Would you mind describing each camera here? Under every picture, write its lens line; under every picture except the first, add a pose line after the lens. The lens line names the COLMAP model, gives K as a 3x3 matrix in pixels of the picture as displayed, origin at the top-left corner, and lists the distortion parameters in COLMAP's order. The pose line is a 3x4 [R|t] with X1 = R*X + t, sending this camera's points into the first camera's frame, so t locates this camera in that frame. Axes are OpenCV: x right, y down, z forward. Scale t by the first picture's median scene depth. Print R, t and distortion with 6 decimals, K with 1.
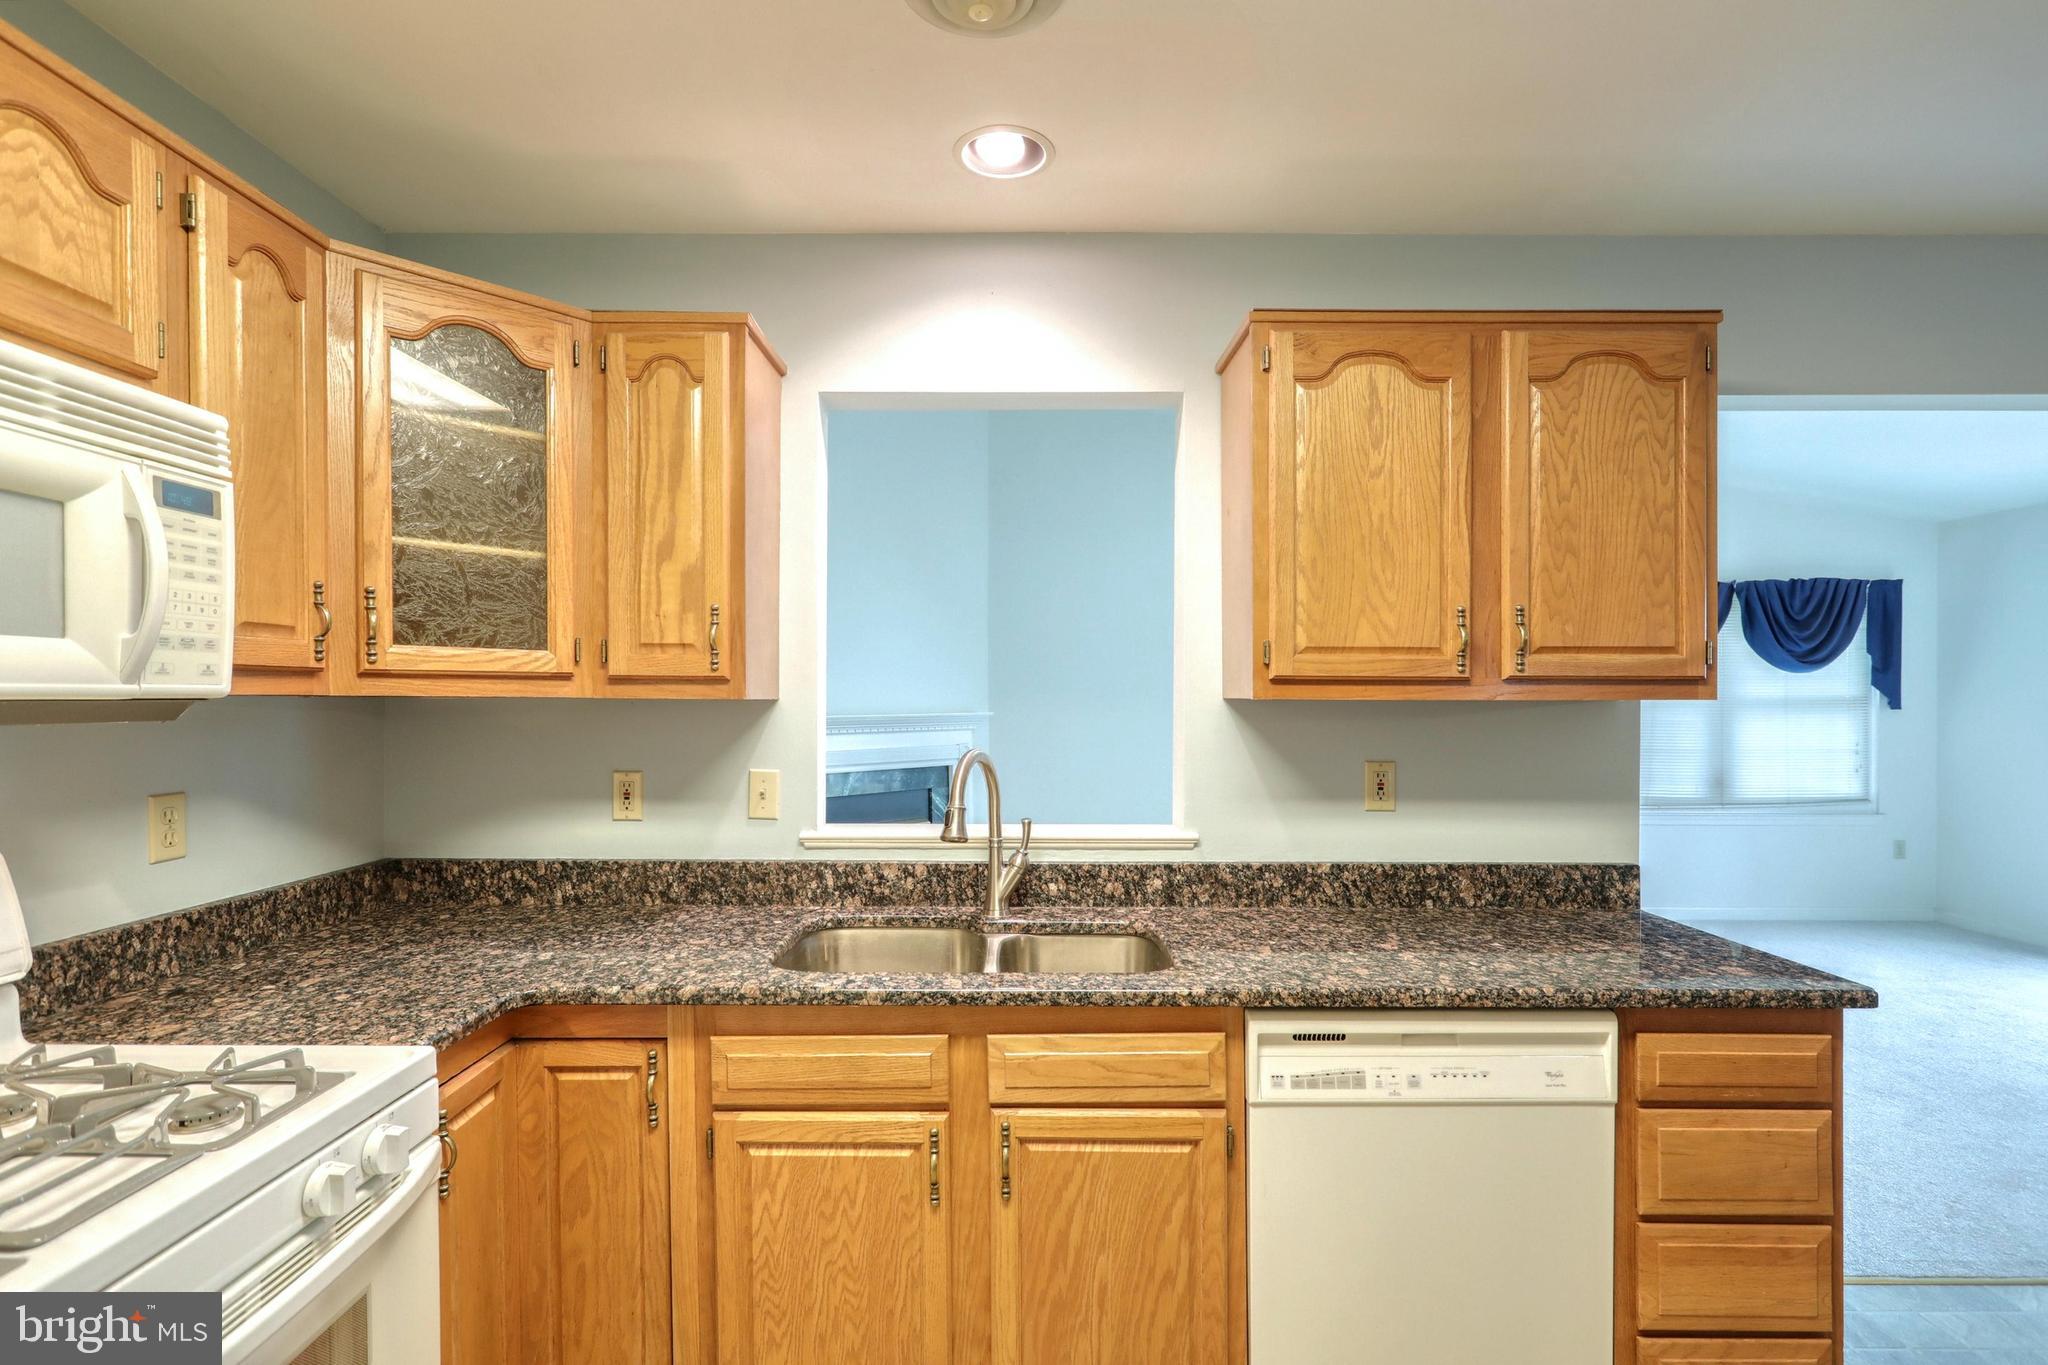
lens RADIAL K [[993.8, 0, 1021.2], [0, 993.8, 651.2], [0, 0, 1]] dist [-0.002821, -0.000107]
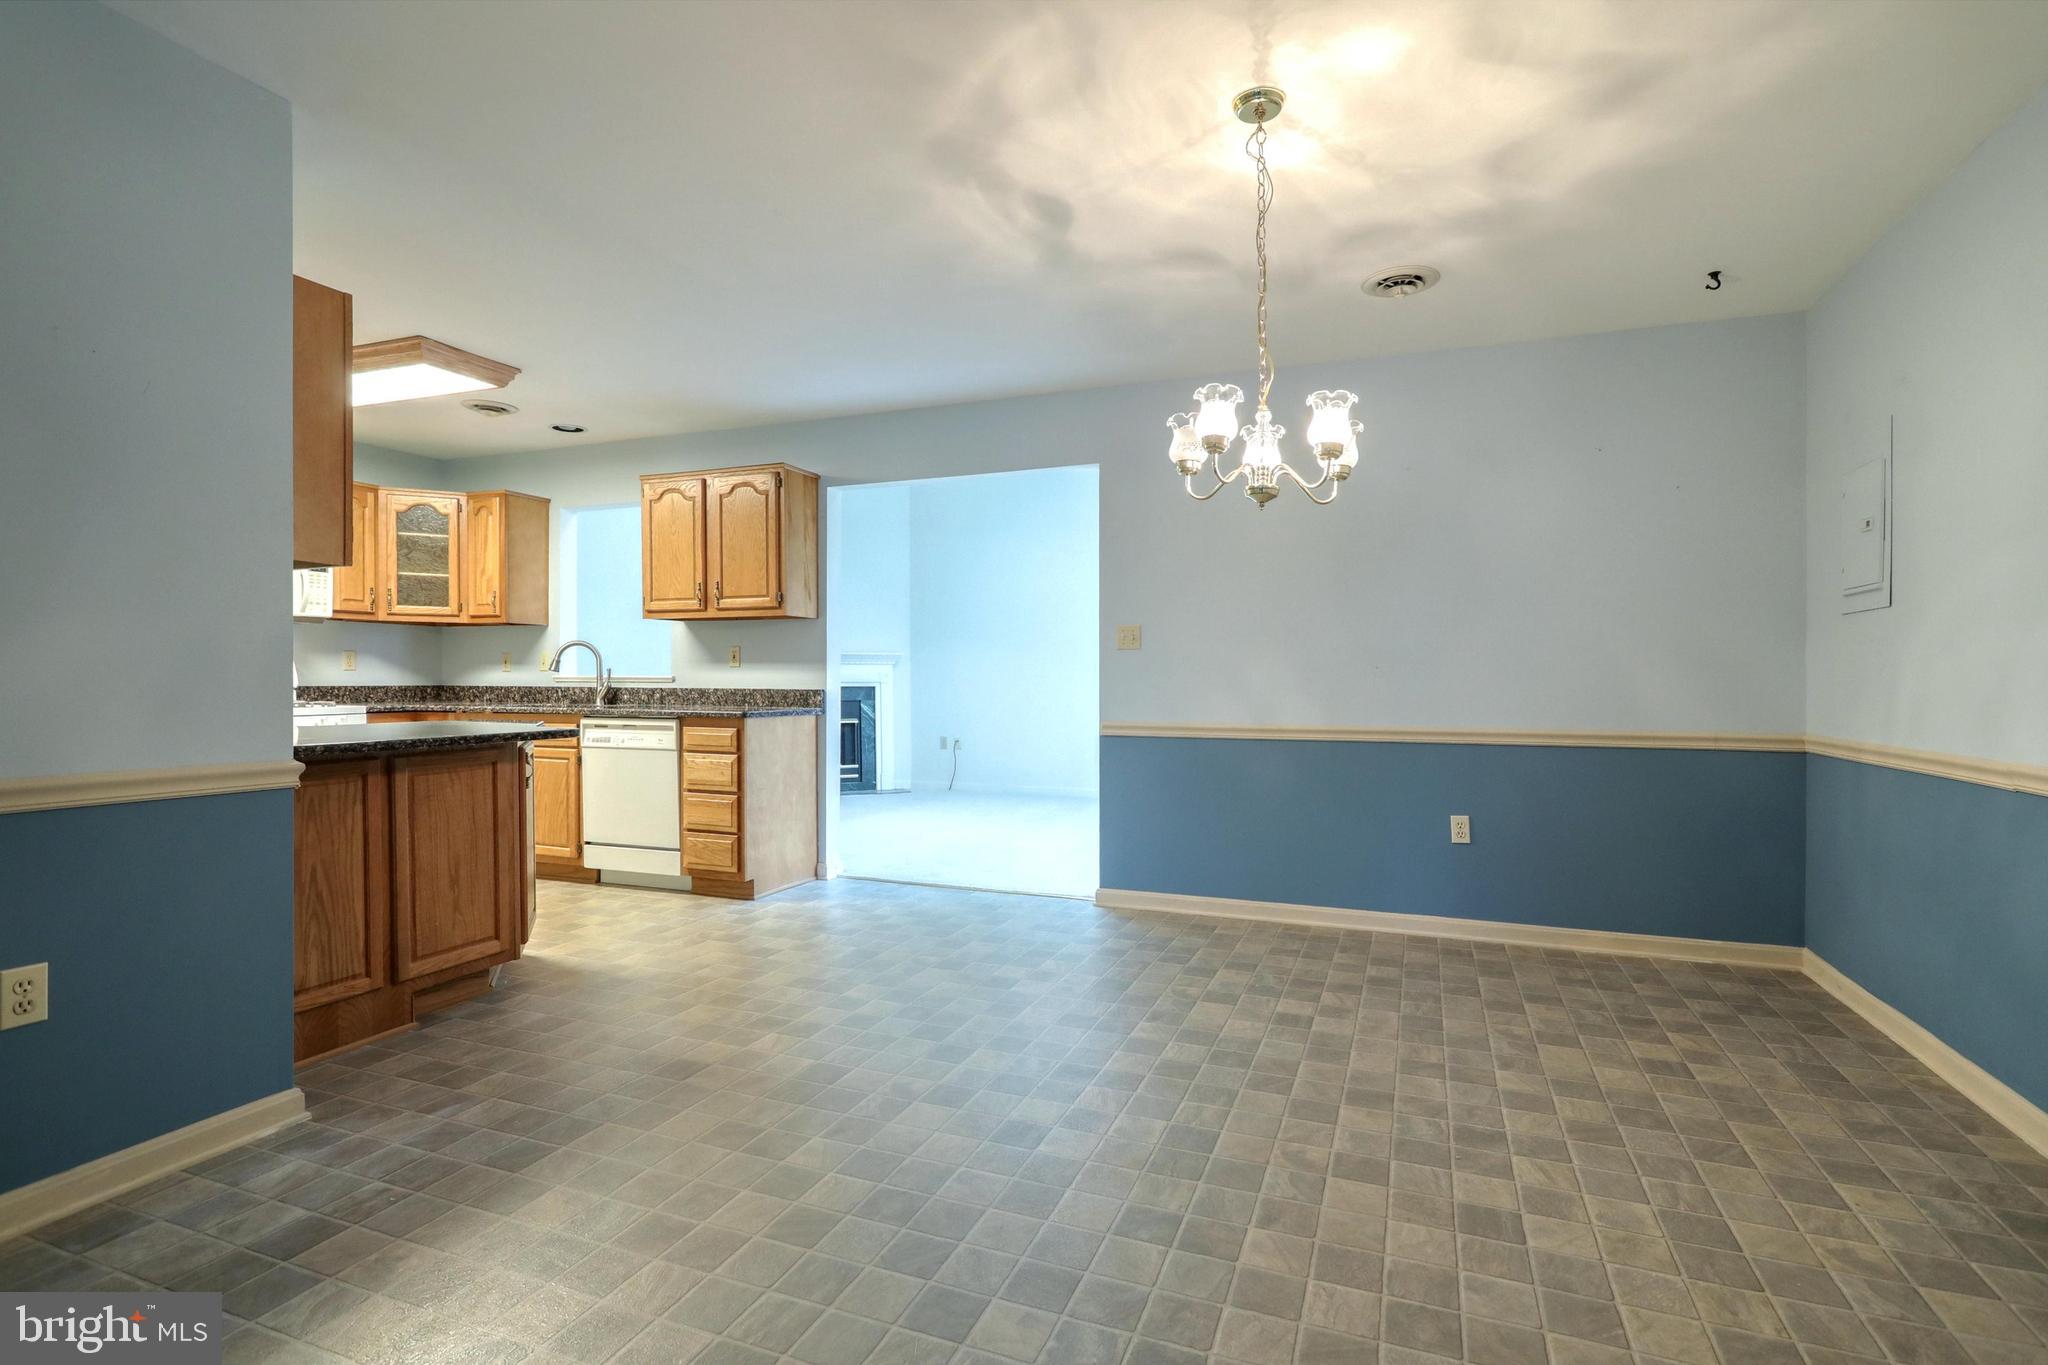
lens RADIAL K [[993.8, 0, 1021.2], [0, 993.8, 651.2], [0, 0, 1]] dist [-0.002821, -0.000107]
pose [[0.928822, -0.007476, -0.370451, 2.242434], [0.015908, 0.999679, 0.019710, 0.101612], [0.370185, -0.024201, 0.928643, -1.150035]]
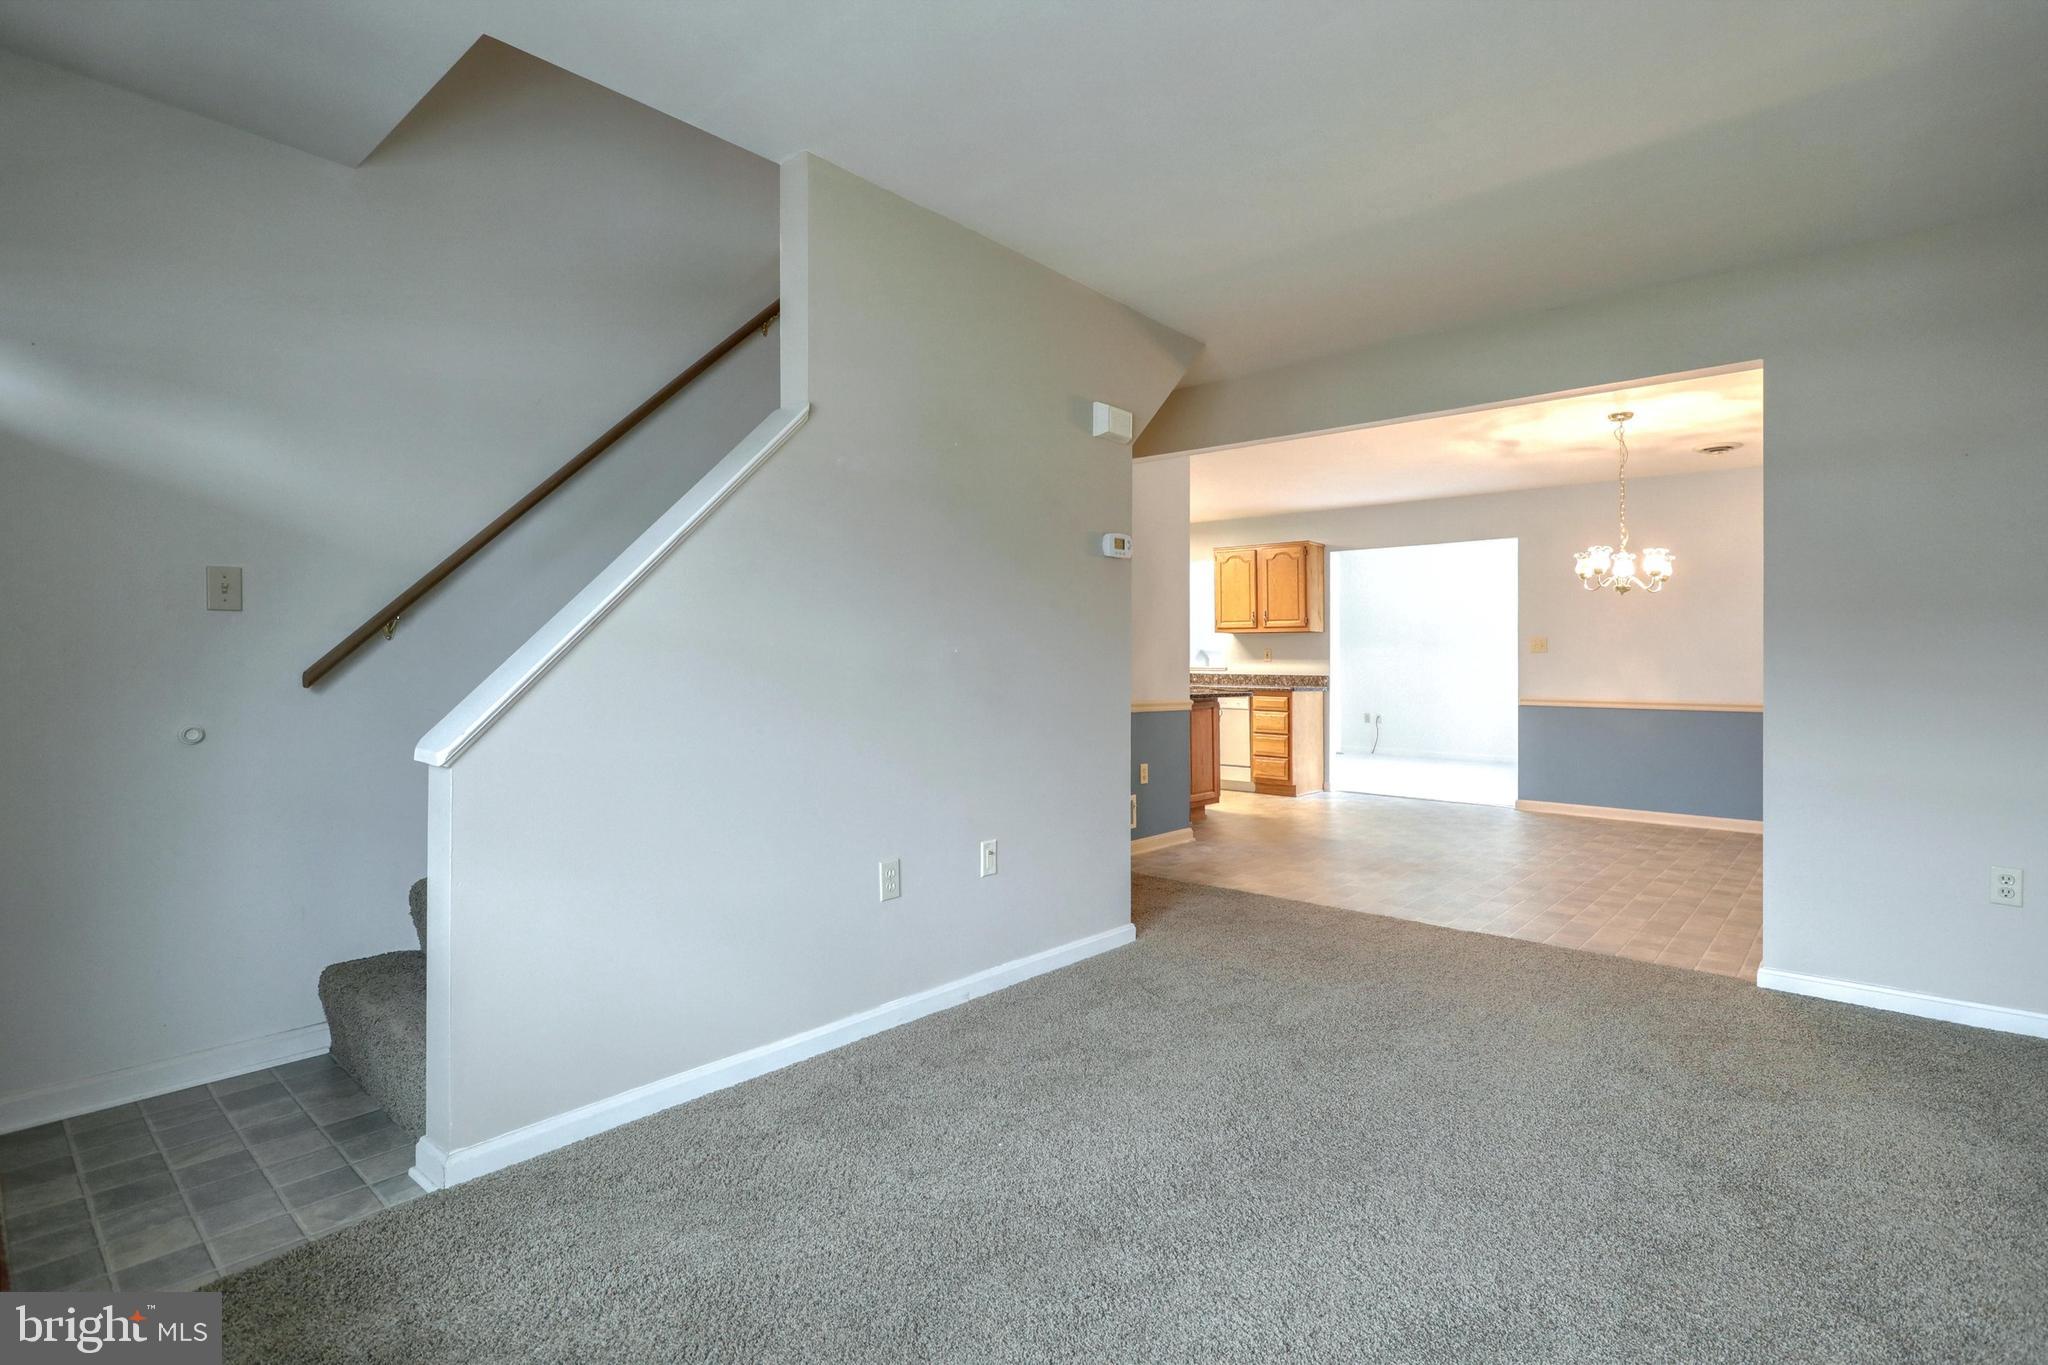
lens RADIAL K [[993.8, 0, 1021.2], [0, 993.8, 651.2], [0, 0, 1]] dist [-0.002821, -0.000107]
pose [[0.754537, -0.003165, -0.656250, 2.617913], [0.024102, 0.999447, 0.022892, 0.006734], [0.655815, -0.033090, 0.754196, -3.091738]]
